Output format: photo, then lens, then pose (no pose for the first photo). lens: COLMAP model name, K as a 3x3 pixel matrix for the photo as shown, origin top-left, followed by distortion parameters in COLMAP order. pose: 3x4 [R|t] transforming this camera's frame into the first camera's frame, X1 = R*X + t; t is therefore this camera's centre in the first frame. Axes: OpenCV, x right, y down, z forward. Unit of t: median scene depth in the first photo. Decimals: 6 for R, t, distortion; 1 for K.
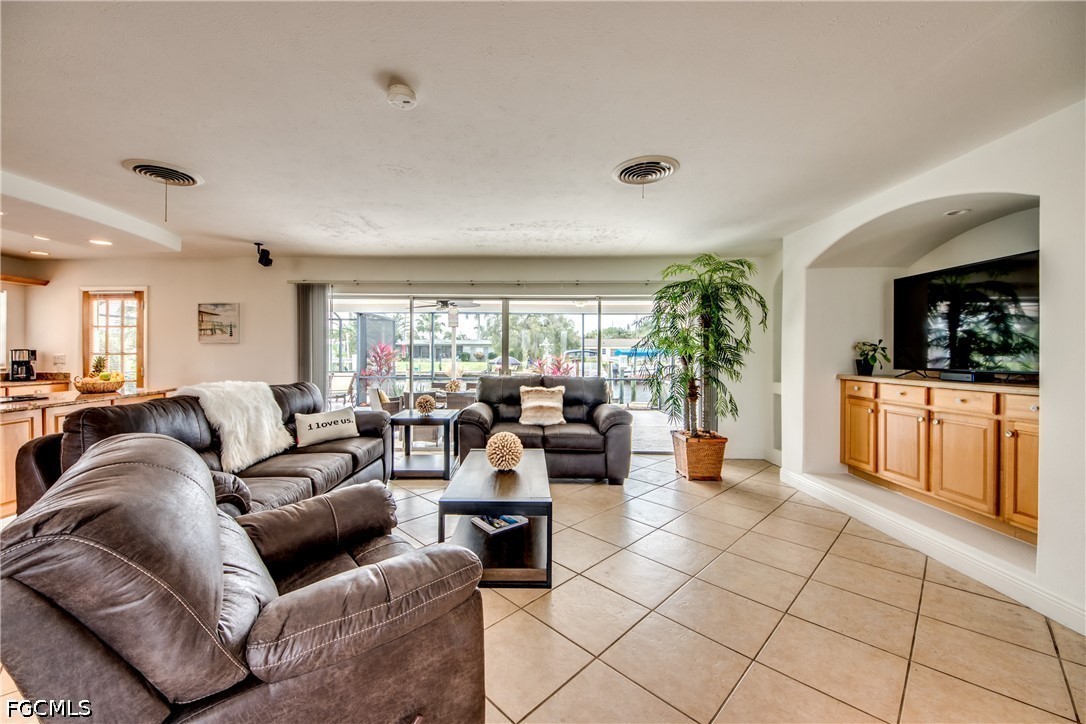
lens RADIAL K [[418.1, 0, 525.6], [0, 418.1, 350.5], [0, 0, 1]] dist [-0.000513, -0.000410]
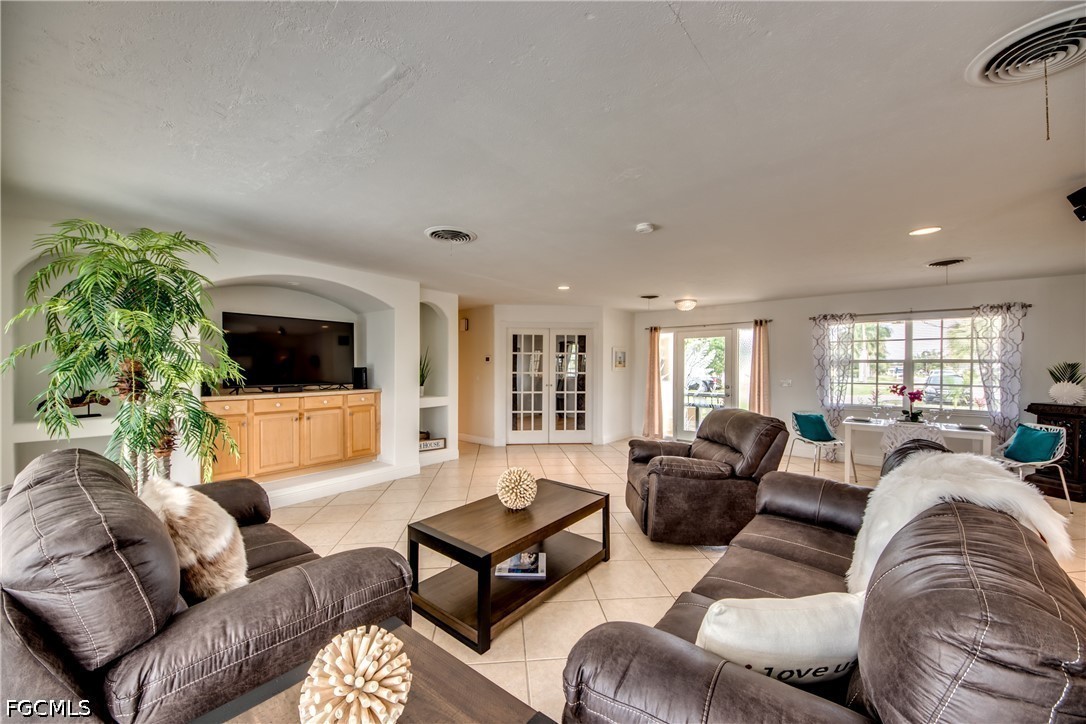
lens RADIAL K [[397.3, 0, 534.6], [0, 397.3, 368.9], [0, 0, 1]] dist [0.023132, -0.016020]
pose [[-0.778662, -0.007831, 0.627394, -0.433084], [-0.007642, 0.999966, 0.002997, -0.018627], [-0.627397, -0.002461, -0.778696, 1.134287]]
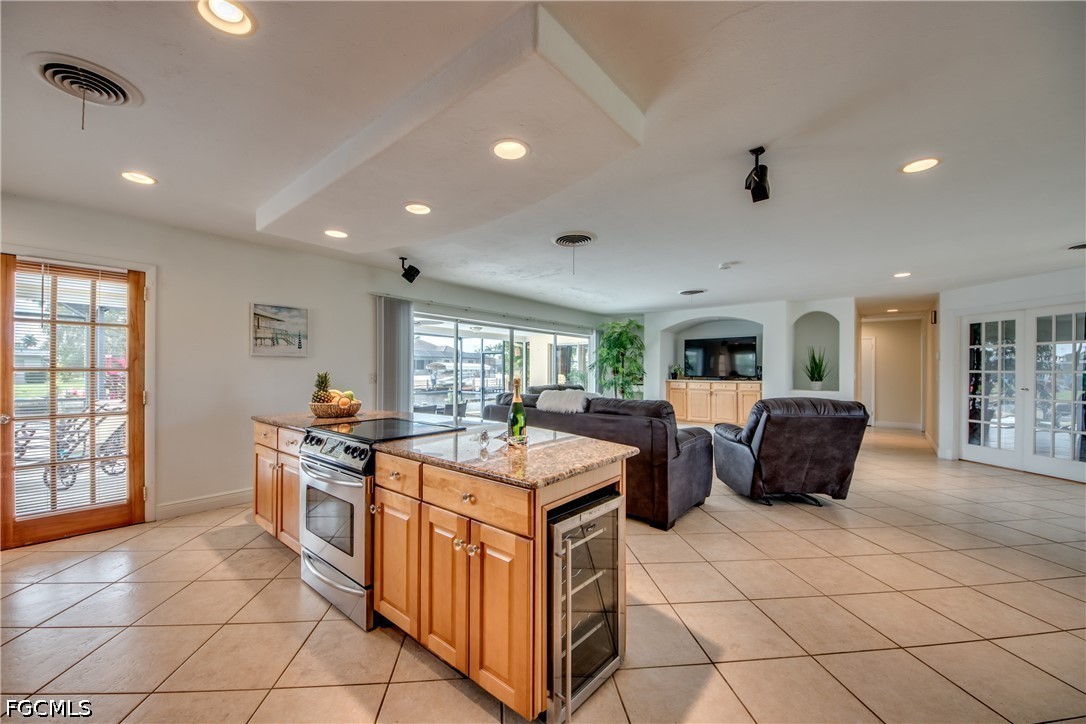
lens RADIAL K [[414.6, 0, 541.7], [0, 414.6, 370.5], [0, 0, 1]] dist [-0.000402, -0.000133]
pose [[0.613050, 0.000103, 0.790044, -1.300789], [-0.006205, 0.999970, 0.004684, 0.003009], [-0.790020, -0.007774, 0.613032, 0.154490]]
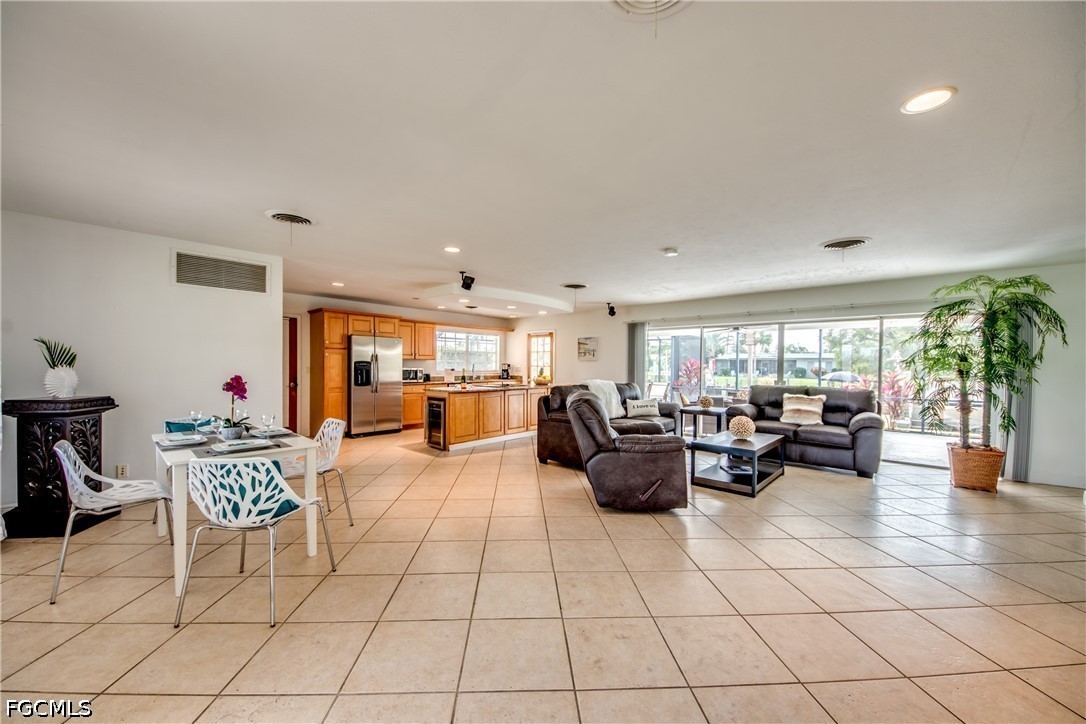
lens RADIAL K [[410.0, 0, 529.8], [0, 410.0, 374.5], [0, 0, 1]] dist [-0.000808, -0.000251]
pose [[0.741823, 0.020064, -0.670295, 0.283132], [-0.004529, 0.999679, 0.024912, -0.001014], [0.670580, -0.015445, 0.741676, -0.517118]]
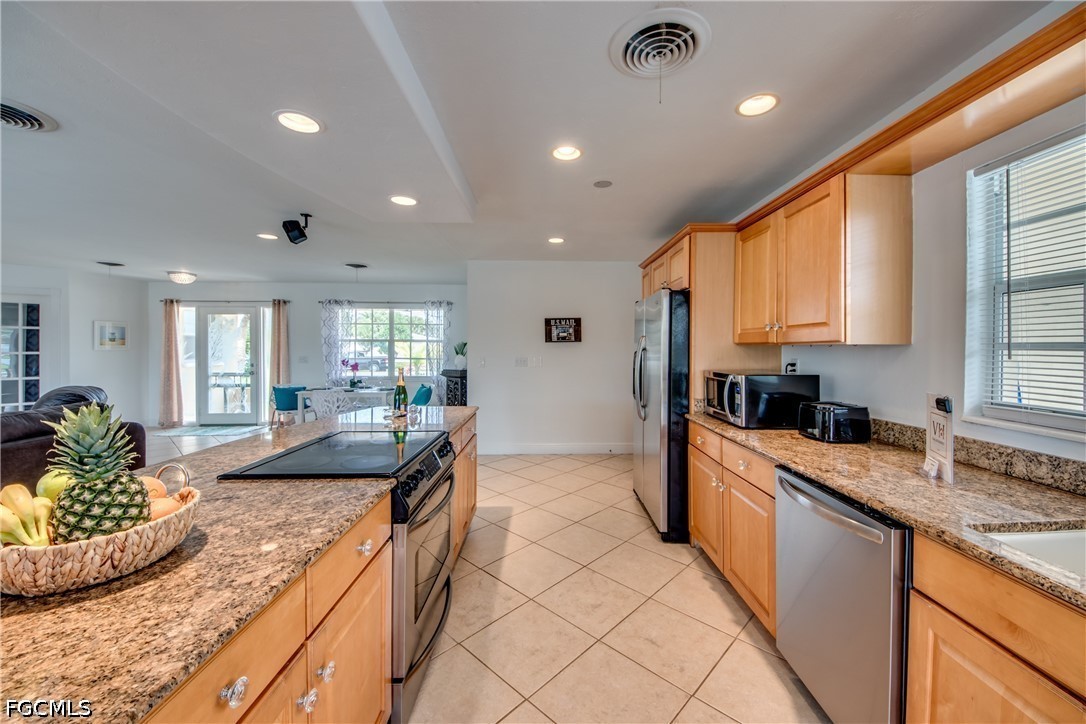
lens RADIAL K [[413.7, 0, 547.6], [0, 413.7, 358.5], [0, 0, 1]] dist [0.028334, -0.015516]
pose [[-0.998422, -0.001504, -0.056130, -1.125247], [-0.002732, 0.999759, 0.021805, -0.014160], [0.056084, 0.021924, -0.998185, 1.132304]]
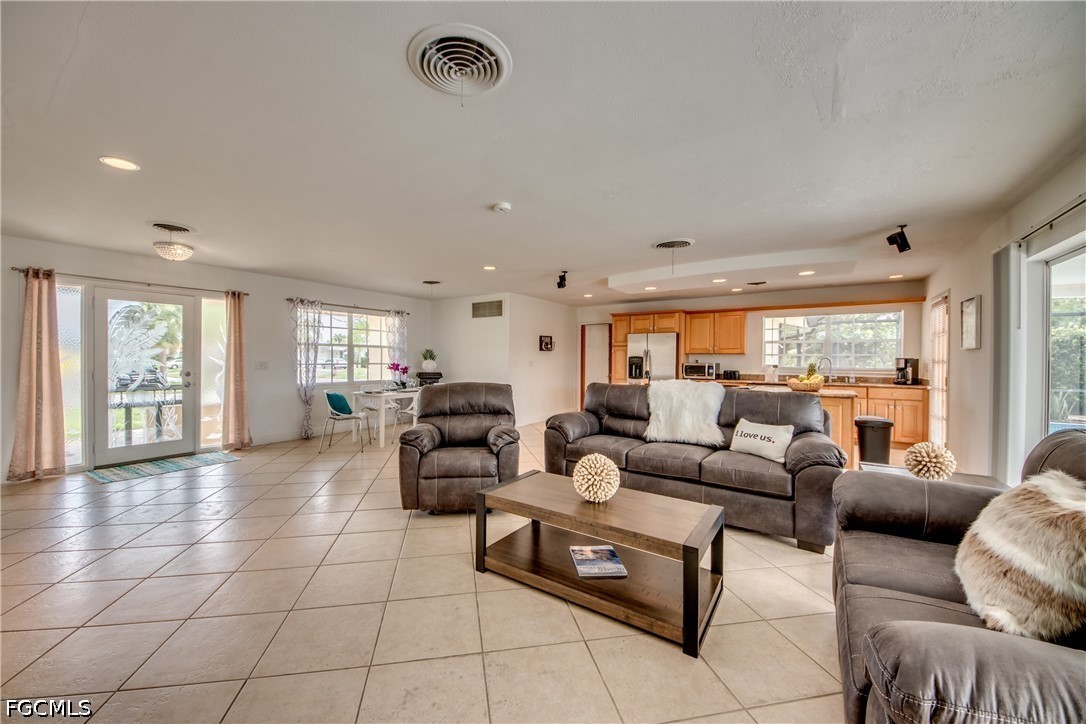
lens RADIAL K [[411.4, 0, 528.3], [0, 411.4, 361.2], [0, 0, 1]] dist [0.001203, 0.000083]
pose [[-0.557426, -0.000921, -0.830226, 0.465345], [-0.004022, 0.999991, 0.001591, 0.010267], [0.830217, 0.004226, -0.557424, 0.917535]]
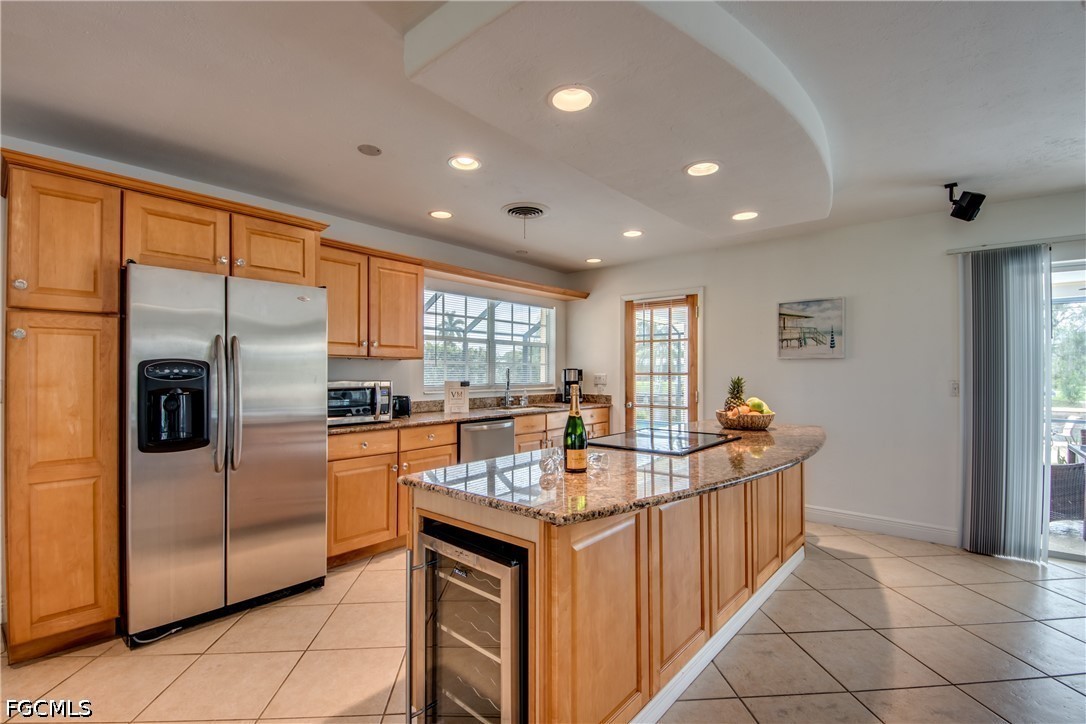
lens RADIAL K [[494.8, 0, 529.0], [0, 494.8, 371.6], [0, 0, 1]] dist [-0.001679, -0.000345]
pose [[0.762961, -0.000484, -0.646444, -0.695118], [0.001302, 0.999999, 0.000787, 0.002621], [0.646443, -0.001442, 0.762961, 0.108102]]
